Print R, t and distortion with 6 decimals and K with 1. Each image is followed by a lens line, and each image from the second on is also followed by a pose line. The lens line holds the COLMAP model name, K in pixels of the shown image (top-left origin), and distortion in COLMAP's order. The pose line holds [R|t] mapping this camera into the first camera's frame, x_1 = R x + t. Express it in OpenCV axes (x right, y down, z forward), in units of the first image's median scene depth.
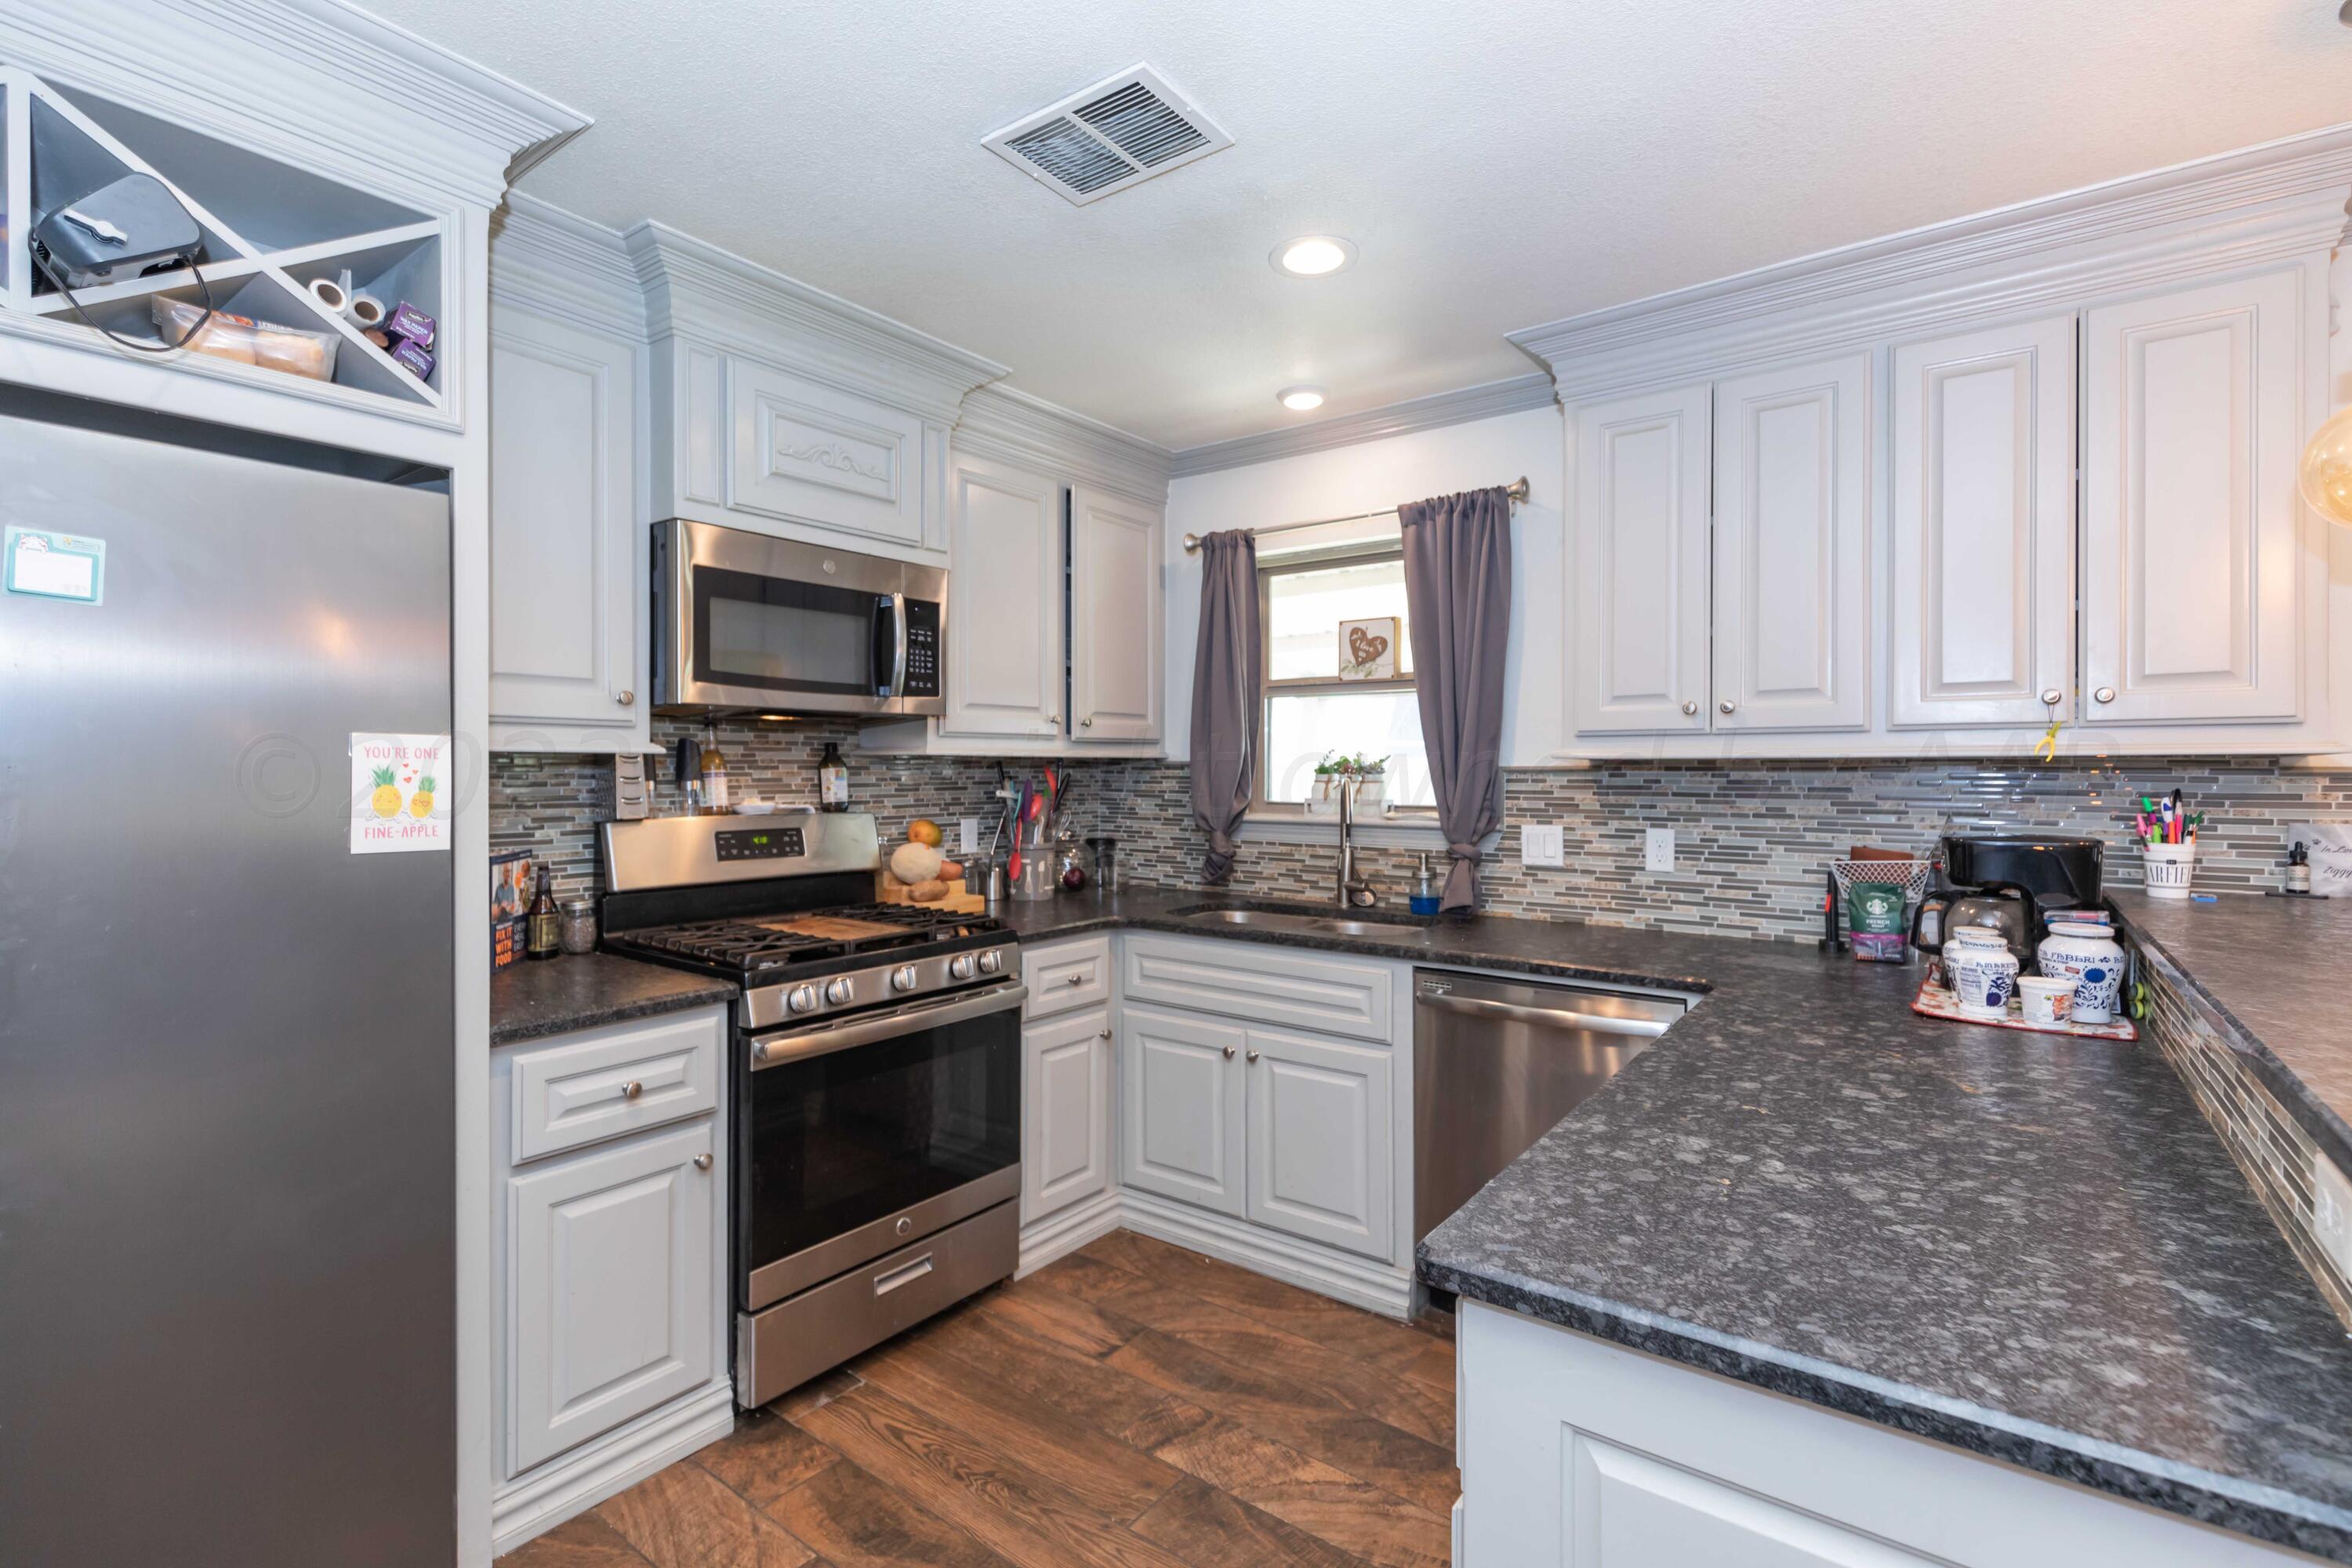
lens RADIAL K [[1048.2, 0, 1180.1], [0, 1048.2, 784.7], [0, 0, 1]] dist [0.007774, -0.001493]
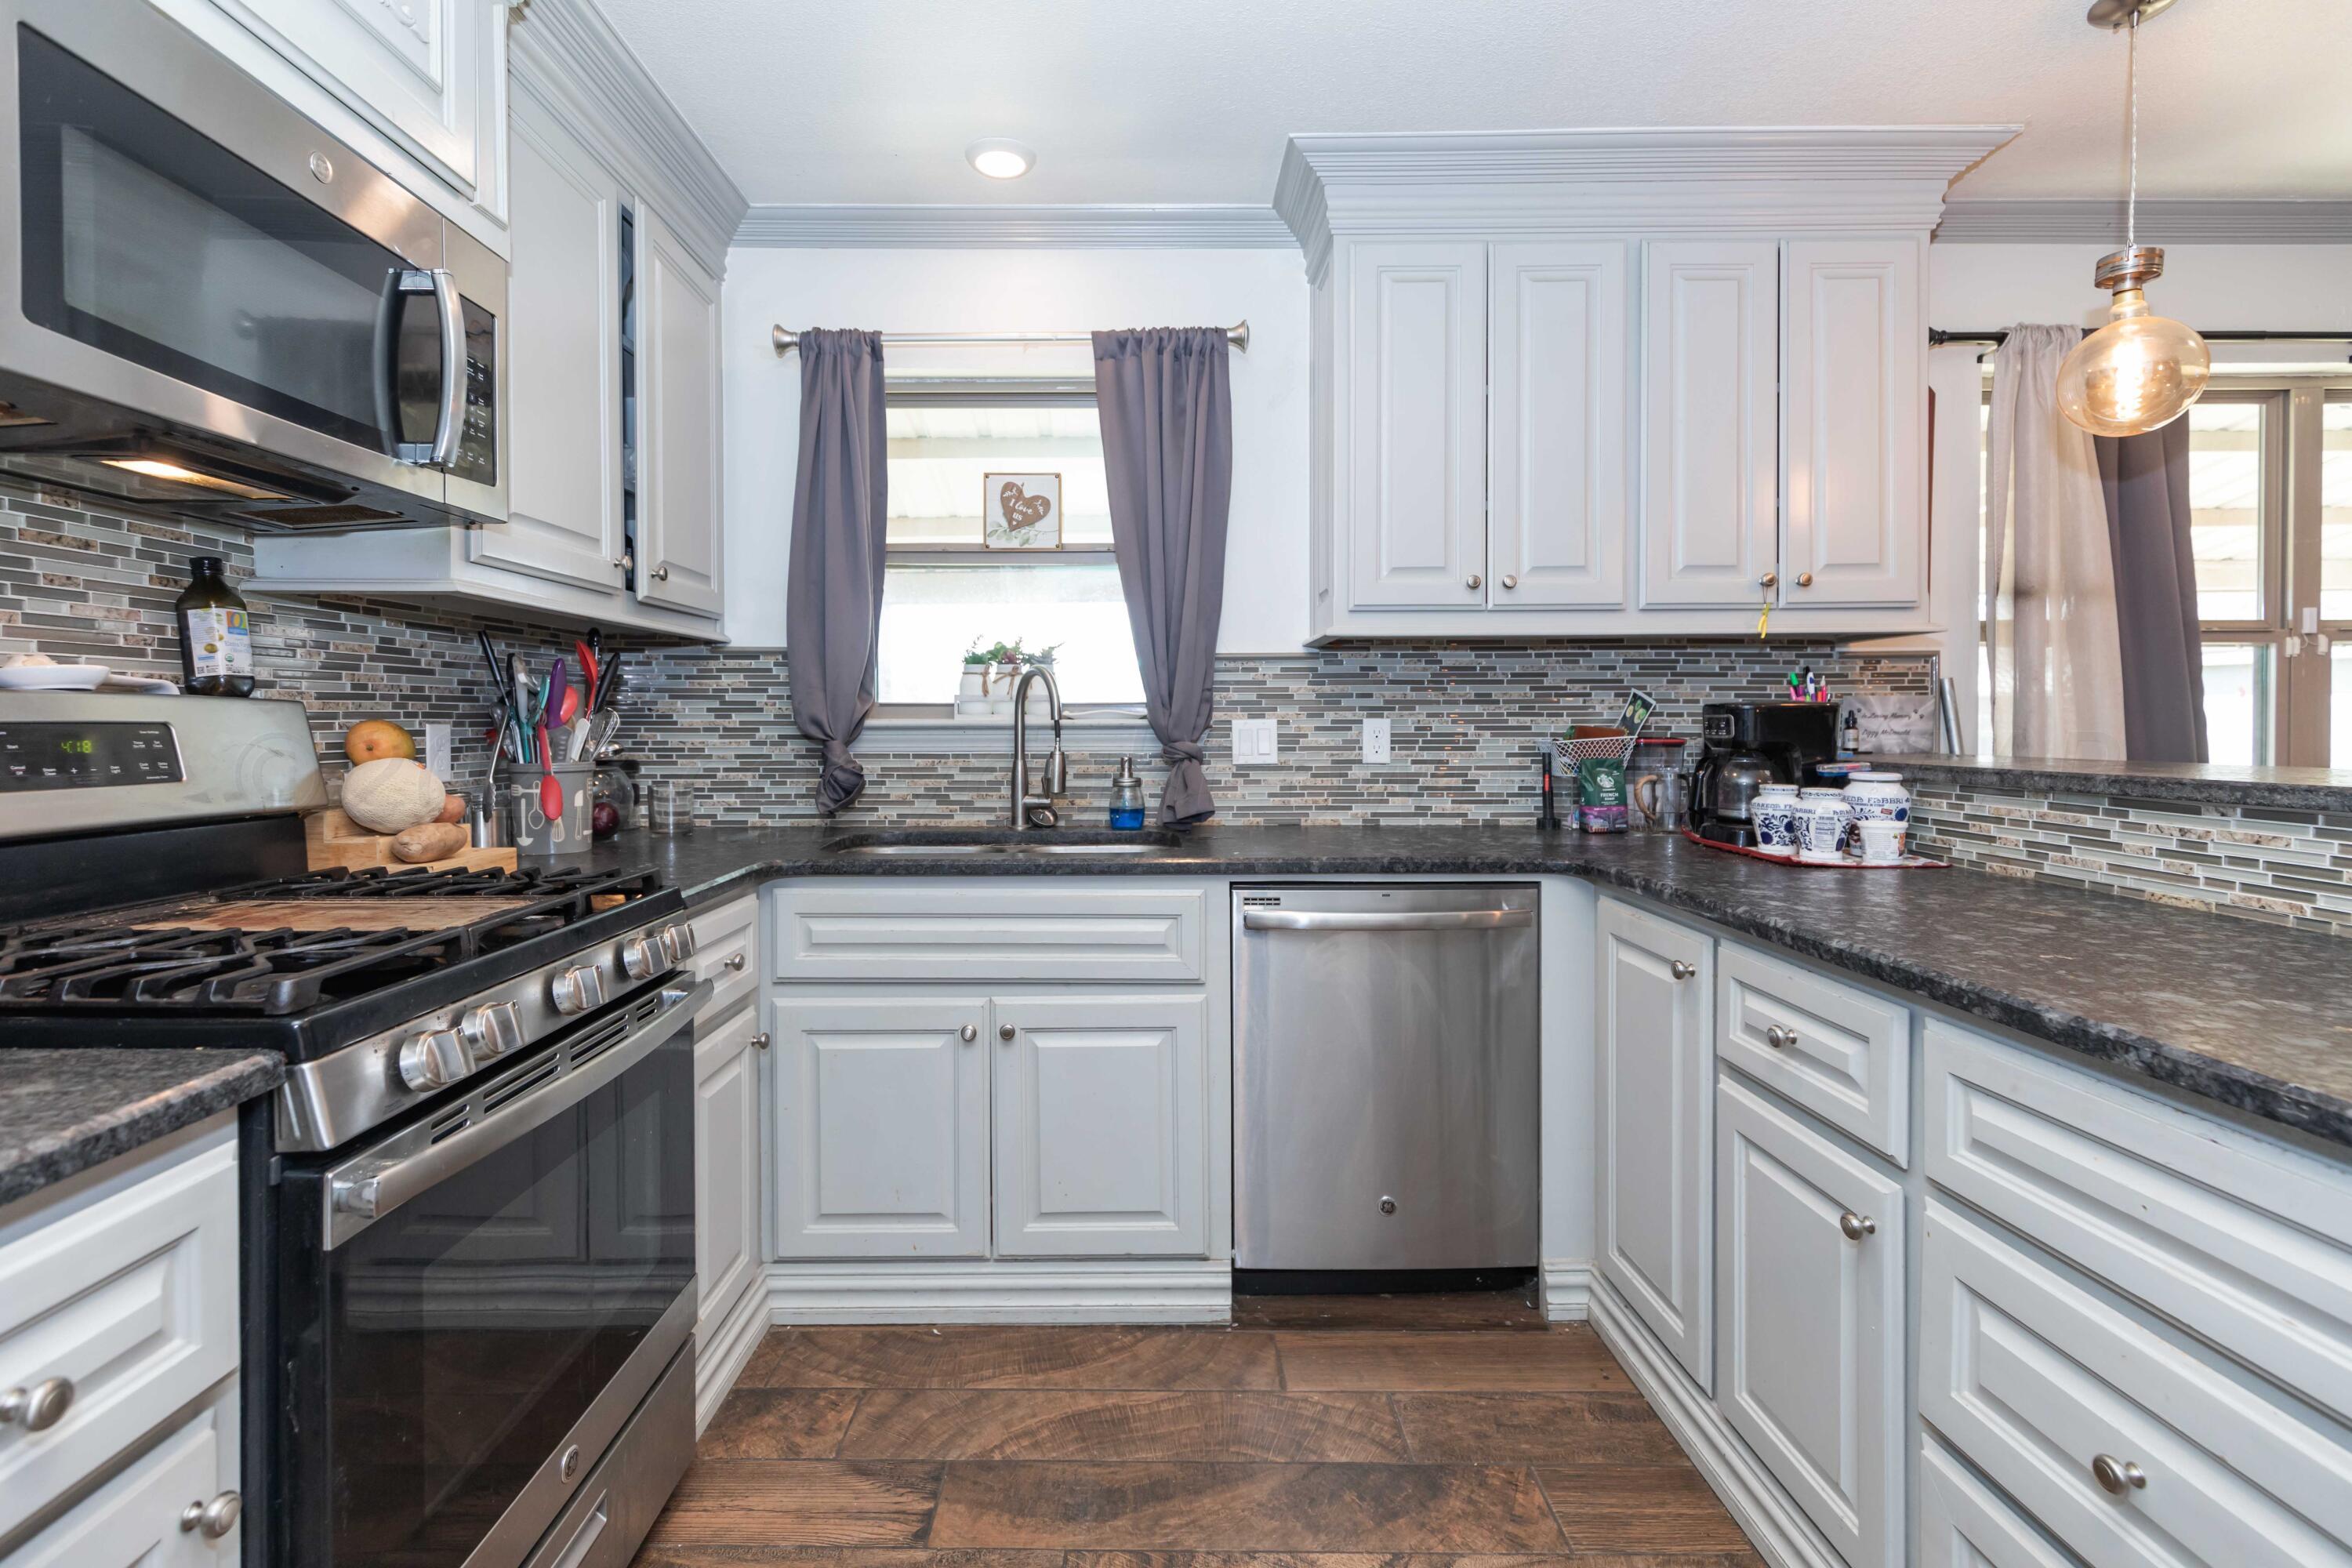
lens RADIAL K [[1080.8, 0, 1145.1], [0, 1080.8, 739.6], [0, 0, 1]] dist [0.014655, -0.000051]
pose [[0.808694, -0.016144, 0.588008, -0.275016], [0.012903, 0.999870, 0.009708, 0.046207], [-0.588088, -0.000264, 0.808797, 0.311966]]
